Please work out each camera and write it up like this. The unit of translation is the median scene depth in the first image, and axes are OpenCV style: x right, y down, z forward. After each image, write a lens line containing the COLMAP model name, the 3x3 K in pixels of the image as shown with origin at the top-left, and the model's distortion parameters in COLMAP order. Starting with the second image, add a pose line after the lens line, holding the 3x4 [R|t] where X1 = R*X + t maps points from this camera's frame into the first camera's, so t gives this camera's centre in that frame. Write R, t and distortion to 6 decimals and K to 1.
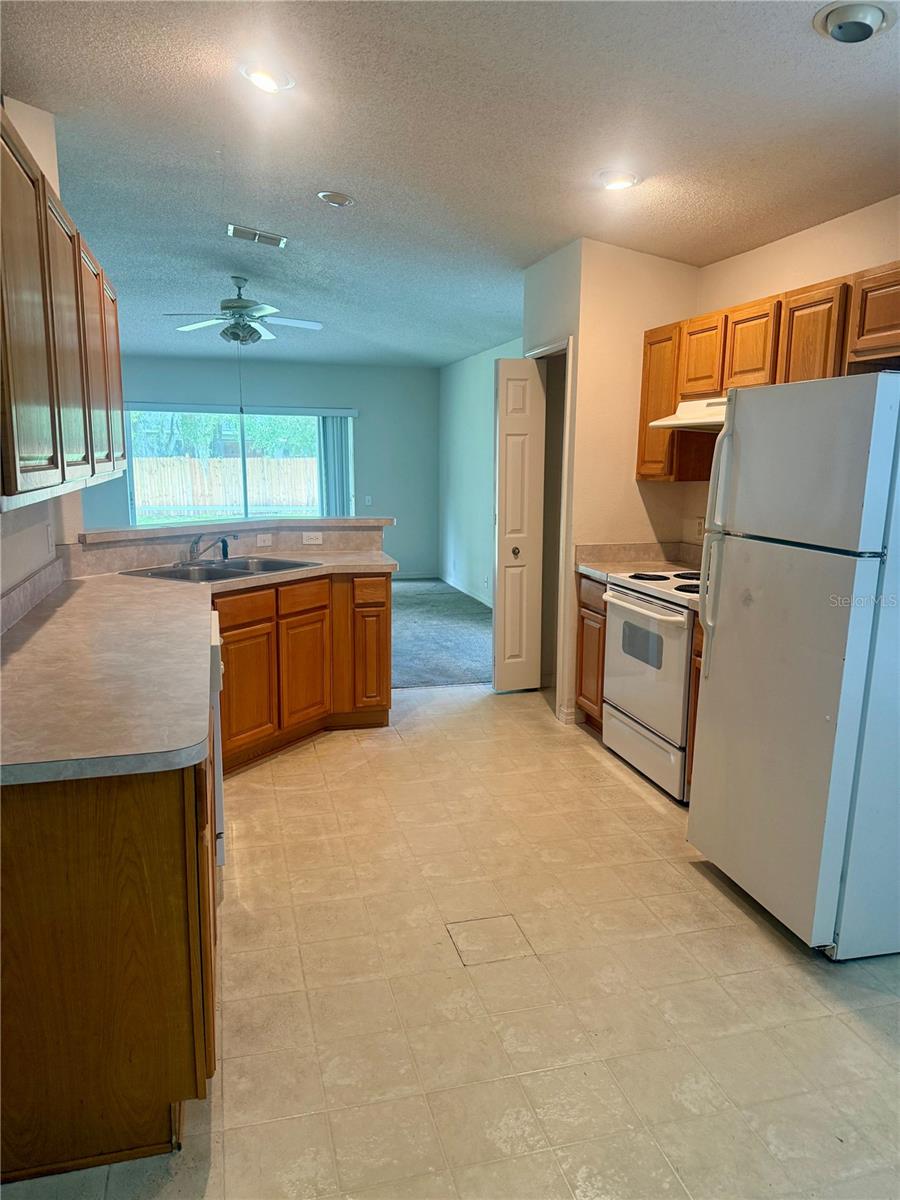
lens RADIAL K [[850.3, 0, 450.0], [0, 850.3, 600.0], [0, 0, 1]] dist [0.165955, -0.162163]
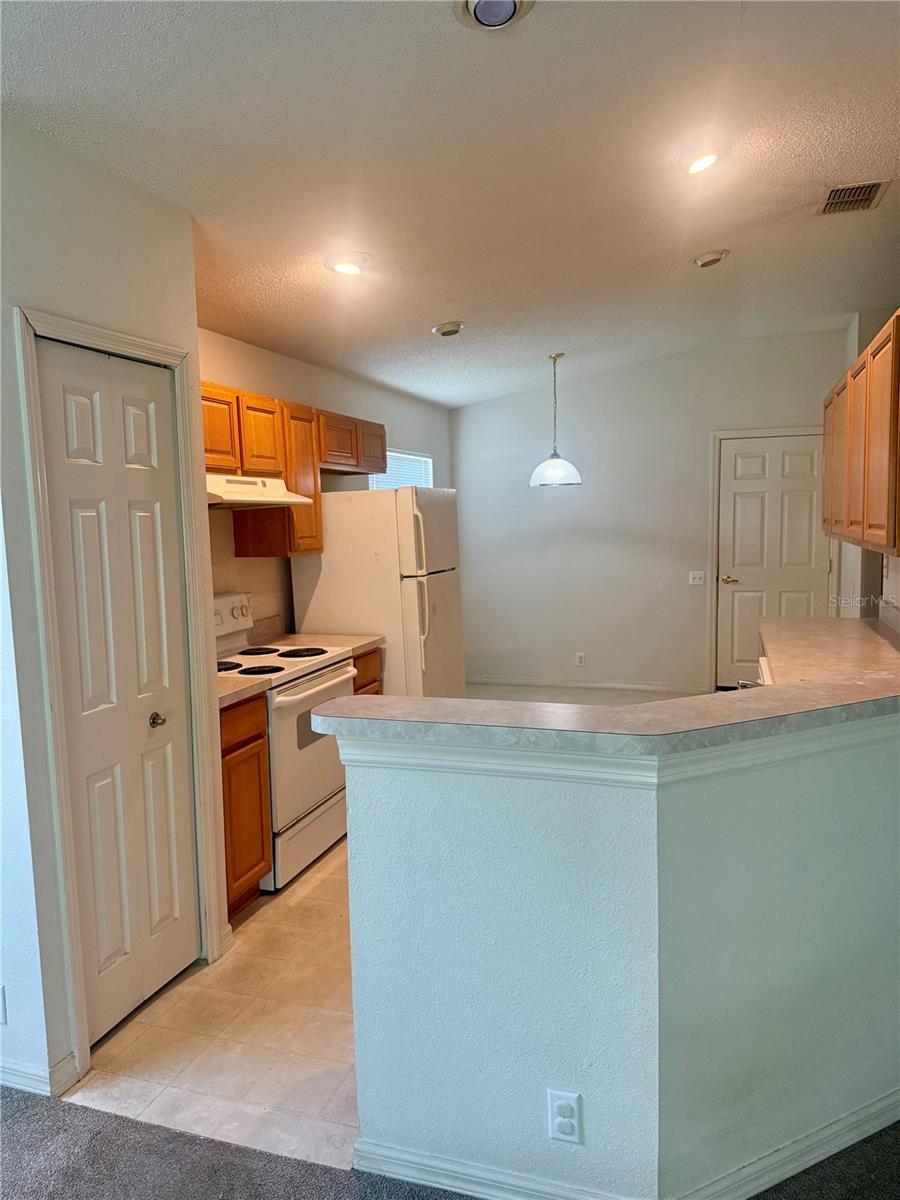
lens RADIAL K [[850.3, 0, 450.0], [0, 850.3, 600.0], [0, 0, 1]] dist [0.165955, -0.162163]
pose [[-0.833014, -0.044039, 0.551497, -0.359437], [0.109512, 0.963978, 0.242390, -0.252007], [-0.542305, 0.262310, -0.798184, 1.382015]]
